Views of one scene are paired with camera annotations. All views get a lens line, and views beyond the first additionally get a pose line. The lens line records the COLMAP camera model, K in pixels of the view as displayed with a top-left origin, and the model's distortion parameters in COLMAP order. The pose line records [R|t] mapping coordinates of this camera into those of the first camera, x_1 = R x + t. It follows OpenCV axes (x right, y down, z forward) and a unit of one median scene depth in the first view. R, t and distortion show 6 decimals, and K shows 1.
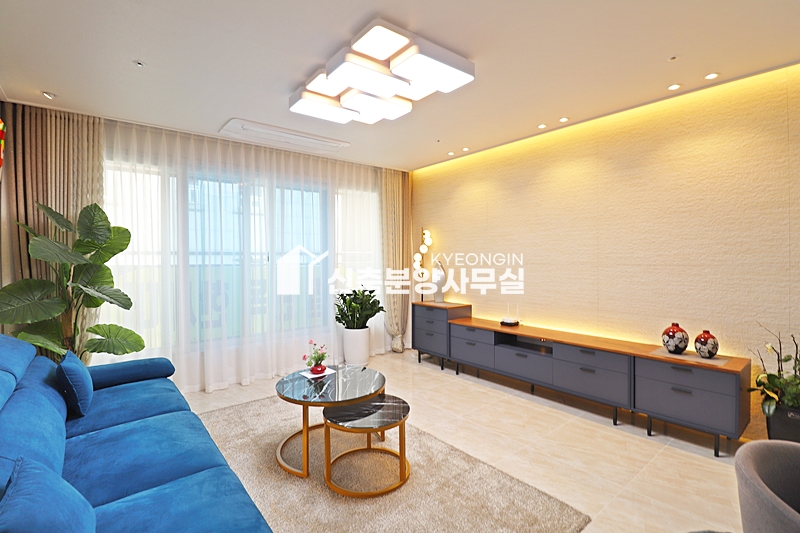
lens RADIAL K [[368.1, 0, 401.0], [0, 368.1, 259.2], [0, 0, 1]] dist [0.000827, -0.014416]
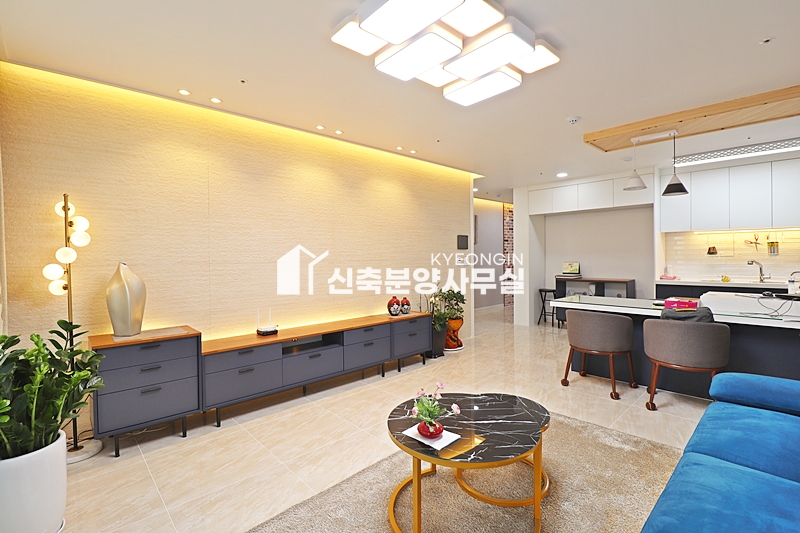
lens RADIAL K [[368.1, 0, 401.0], [0, 368.1, 259.2], [0, 0, 1]] dist [0.000827, -0.014416]
pose [[-0.072734, 0.002446, 0.997348, -0.707479], [0.018106, 0.999835, -0.001132, 0.014228], [-0.997187, 0.017976, -0.072767, 0.914704]]
